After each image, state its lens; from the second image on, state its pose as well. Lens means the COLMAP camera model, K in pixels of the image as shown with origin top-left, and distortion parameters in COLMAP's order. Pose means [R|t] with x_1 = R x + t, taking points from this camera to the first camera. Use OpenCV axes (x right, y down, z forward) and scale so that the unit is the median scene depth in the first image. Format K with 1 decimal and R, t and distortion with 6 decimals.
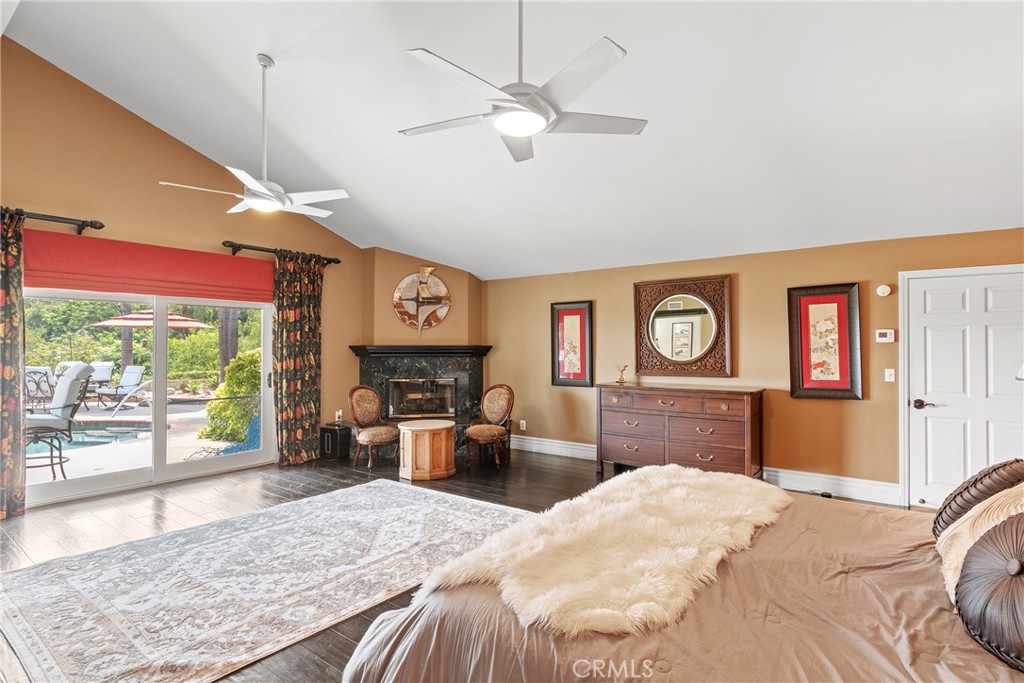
lens RADIAL K [[520.6, 0, 512.0], [0, 520.6, 341.5], [0, 0, 1]] dist [0.003705, 0.000639]
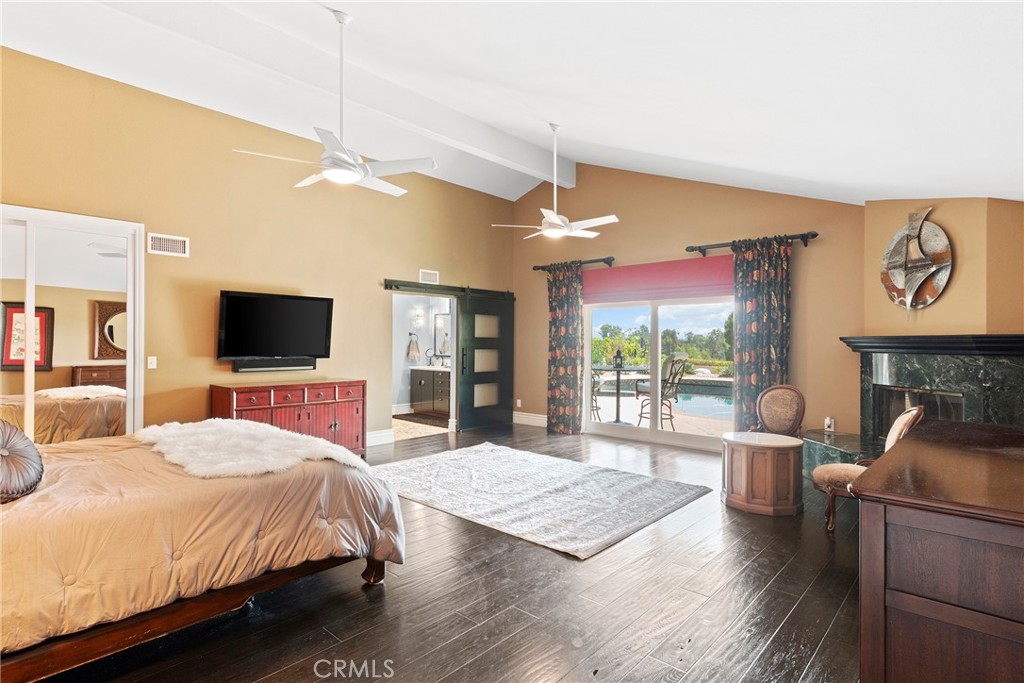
lens RADIAL K [[520.6, 0, 512.0], [0, 520.6, 341.5], [0, 0, 1]] dist [0.003705, 0.000639]
pose [[-0.081681, -0.003080, -0.996654, 0.572547], [0.004167, 0.999985, -0.003432, 0.016519], [0.996650, -0.004434, -0.081667, 0.643383]]
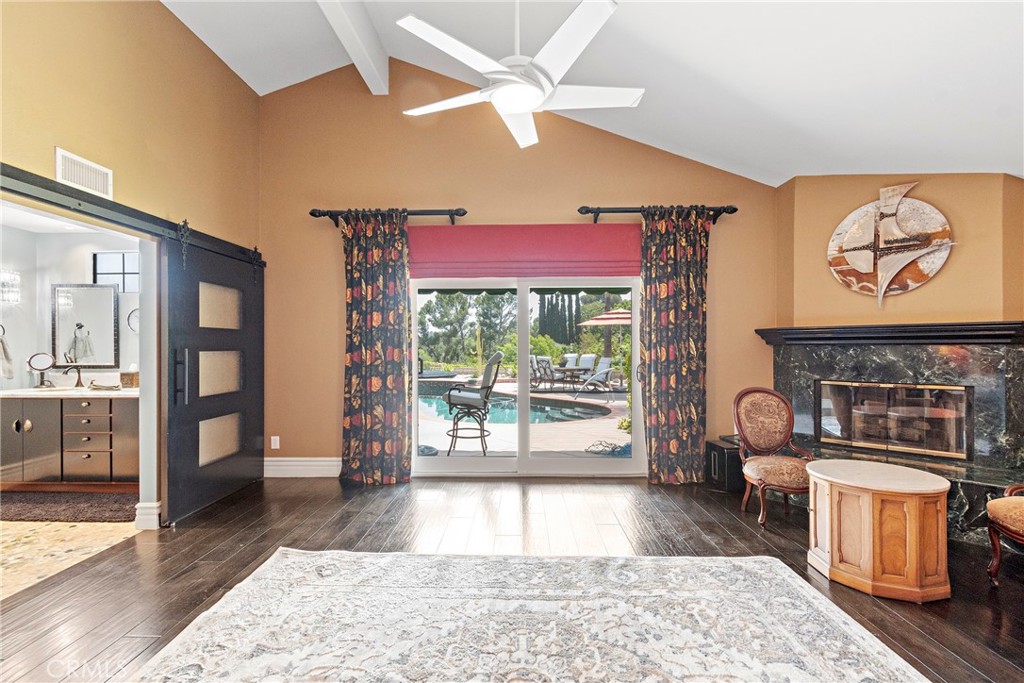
lens RADIAL K [[457.8, 0, 512.5], [0, 457.8, 347.7], [0, 0, 1]] dist [0.002258, -0.000621]
pose [[0.597534, 0.000157, -0.801844, -0.015278], [0.012194, 0.999883, 0.009282, 0.026010], [0.801751, -0.015324, 0.597462, 0.419128]]
